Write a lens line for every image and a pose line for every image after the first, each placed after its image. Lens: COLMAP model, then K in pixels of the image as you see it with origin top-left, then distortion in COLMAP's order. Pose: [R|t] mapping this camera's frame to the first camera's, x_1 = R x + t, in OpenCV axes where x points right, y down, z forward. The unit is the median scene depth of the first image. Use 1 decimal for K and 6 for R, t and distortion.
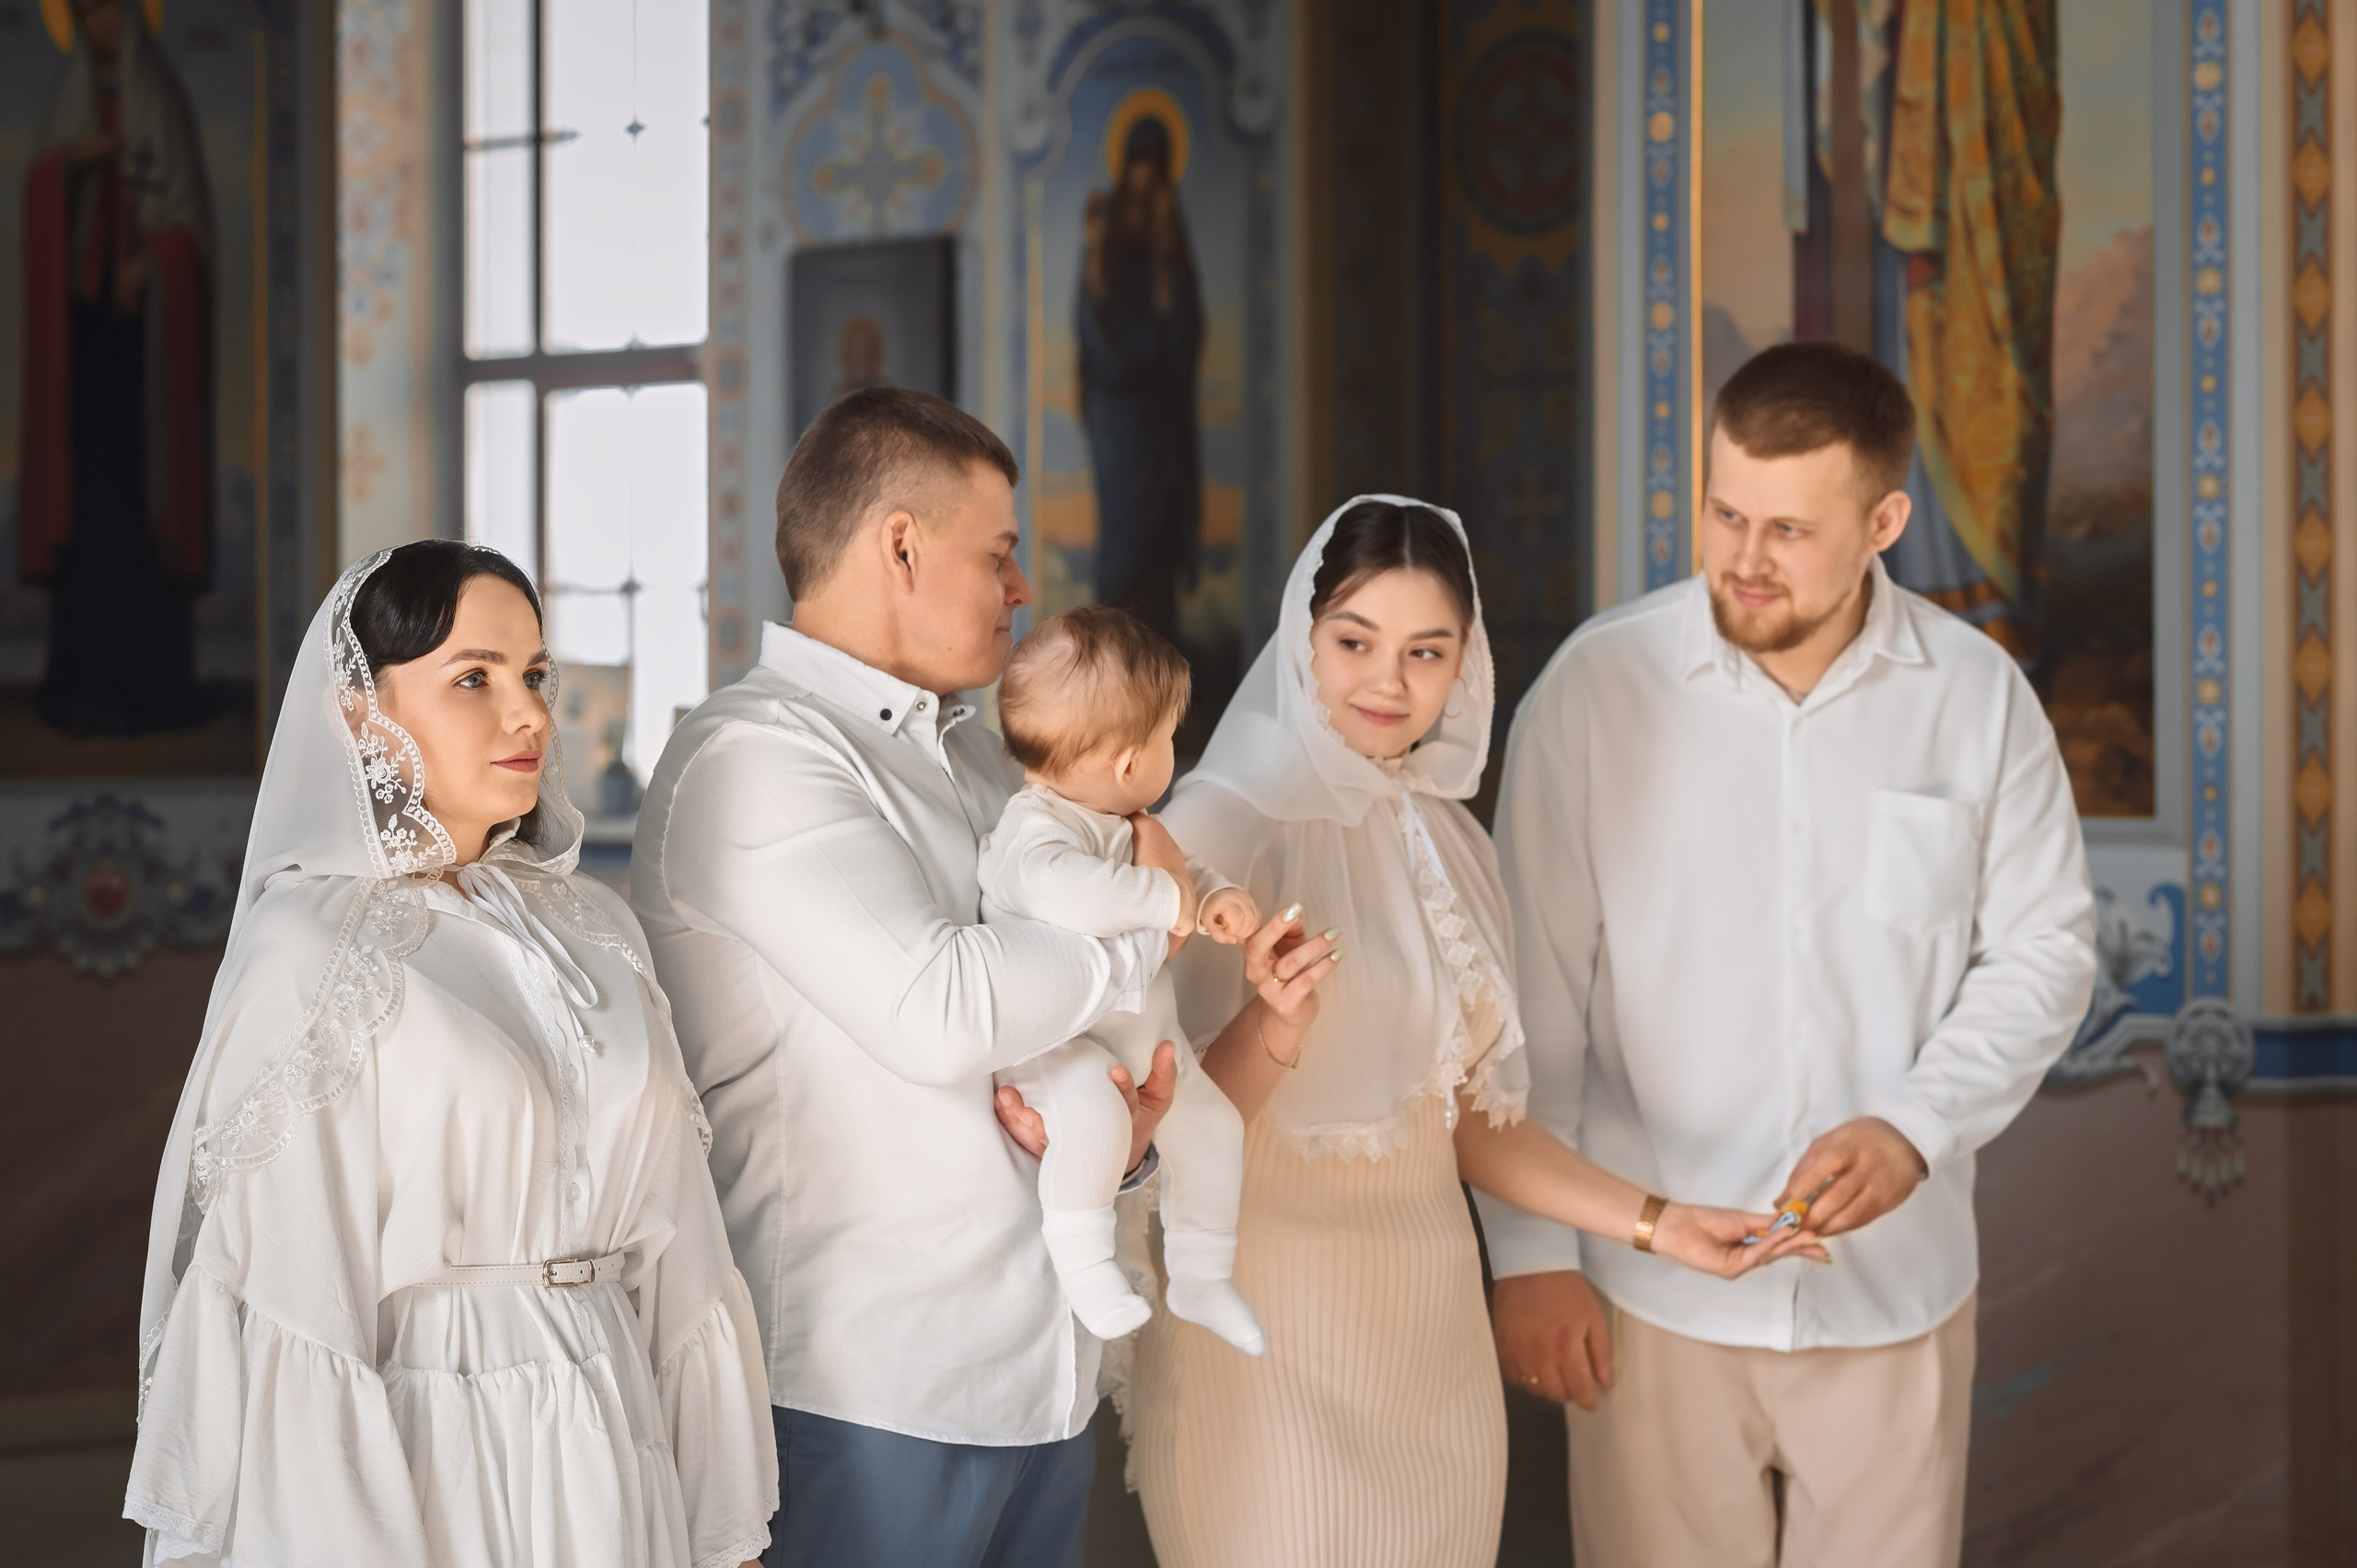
lens RADIAL K [[5920.8, 0, 1167.3], [0, 5920.8, 701.4], [0, 0, 1]] dist [0.111185, 0.000000]
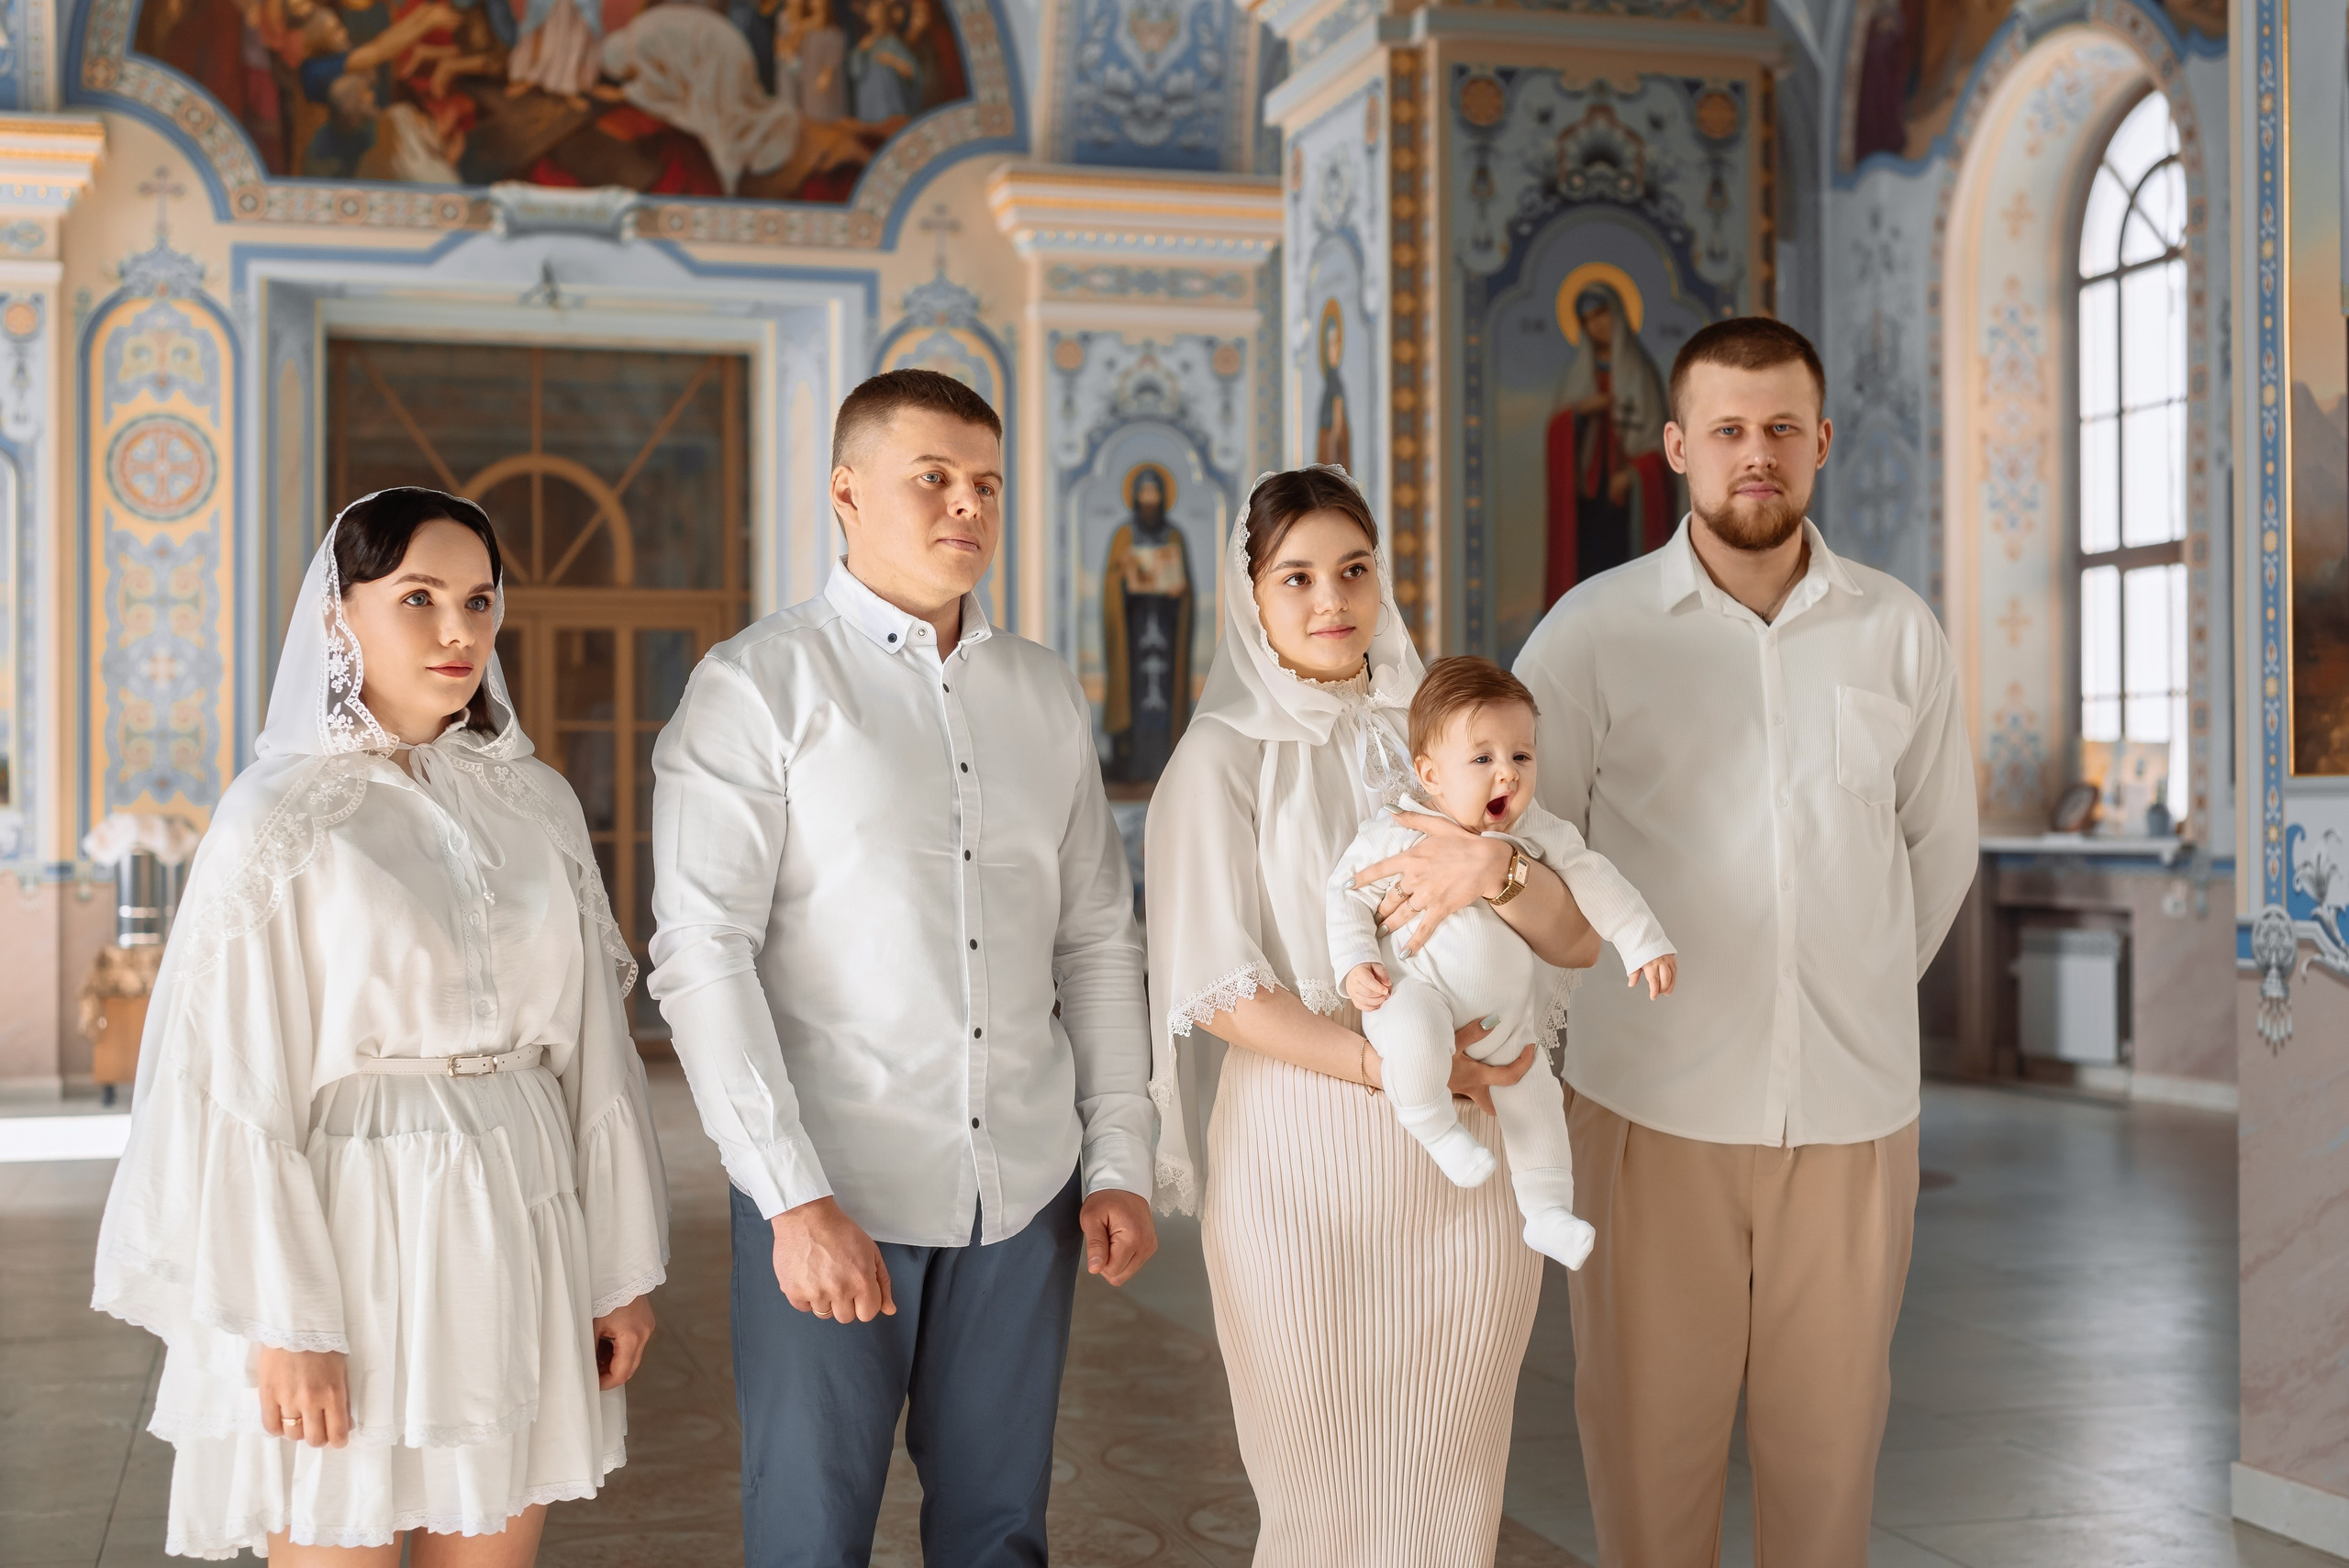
lens RADIAL K [[3464.0, 0, 1113.1], [0, 3464.0, 695.8], [0, 0, 1]] dist [0.138383, 0.000000]
pose [[0.913398, -0.023353, -0.406396, 0.080933], [0.013471, 0.999540, -0.027161, 0.009591], [0.406844, 0.019334, 0.913293, 0.089867]]
